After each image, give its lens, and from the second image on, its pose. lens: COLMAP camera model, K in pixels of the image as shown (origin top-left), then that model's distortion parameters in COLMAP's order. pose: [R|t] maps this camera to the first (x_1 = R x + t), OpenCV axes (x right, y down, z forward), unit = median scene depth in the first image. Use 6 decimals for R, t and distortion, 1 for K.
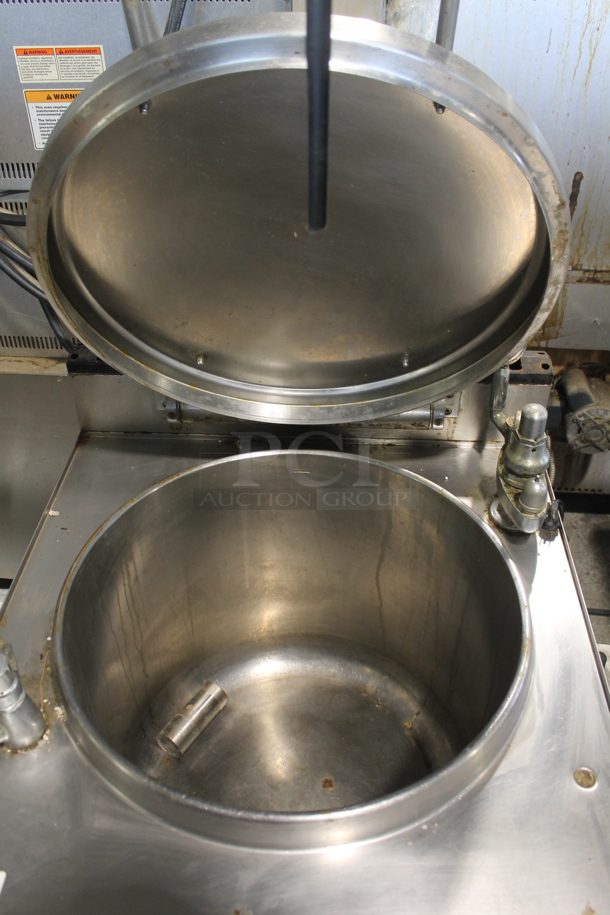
lens RADIAL K [[778.3, 0, 305.0], [0, 778.3, 457.5], [0, 0, 1]] dist [-0.105630, 0.010815]
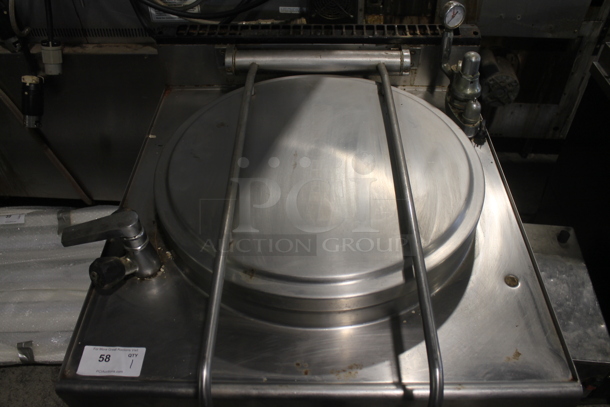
lens RADIAL K [[518.9, 0, 305.0], [0, 518.9, 203.5], [0, 0, 1]] dist [-0.105630, 0.010815]
pose [[0.999142, -0.026633, 0.031702, -0.067898], [0.023191, 0.994268, 0.104373, 0.109652], [-0.034300, -0.103548, 0.994033, -0.017366]]
